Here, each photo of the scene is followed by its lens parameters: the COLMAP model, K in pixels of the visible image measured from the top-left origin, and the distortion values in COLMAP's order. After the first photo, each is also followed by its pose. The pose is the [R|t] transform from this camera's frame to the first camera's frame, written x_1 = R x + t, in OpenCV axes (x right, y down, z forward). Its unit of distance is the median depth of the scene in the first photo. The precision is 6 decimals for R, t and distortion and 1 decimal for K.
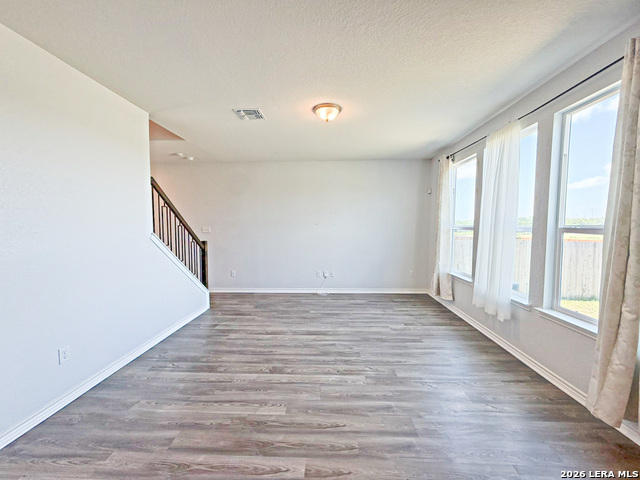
lens RADIAL K [[256.5, 0, 318.5], [0, 256.5, 240.3], [0, 0, 1]] dist [0.000695, 0.000029]
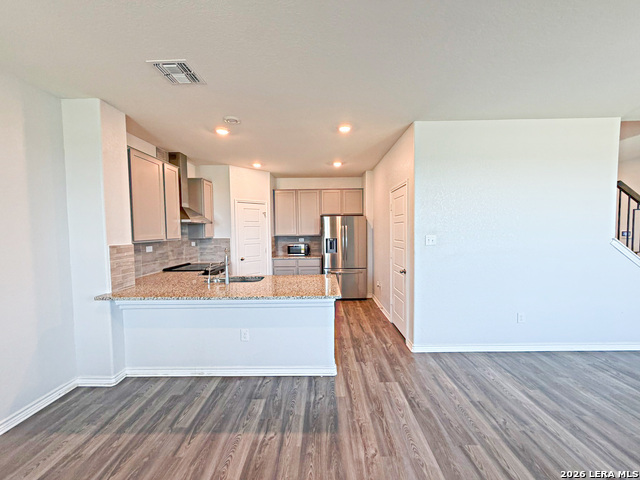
lens RADIAL K [[259.1, 0, 320.5], [0, 259.1, 241.1], [0, 0, 1]] dist [-0.000640, -0.000047]
pose [[0.039635, 0.049515, -0.997987, 0.362870], [-0.043346, 0.997916, 0.047790, -0.017895], [0.998274, 0.041364, 0.041698, -0.200651]]
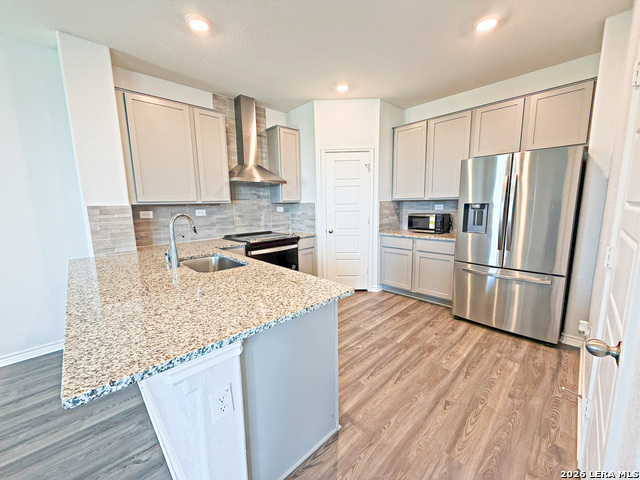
lens RADIAL K [[256.5, 0, 318.5], [0, 256.5, 240.3], [0, 0, 1]] dist [0.000695, 0.000029]
pose [[-0.686891, 0.125118, -0.715909, -0.563717], [-0.017024, 0.982029, 0.187962, 0.018857], [0.726561, 0.141297, -0.672417, 0.238668]]
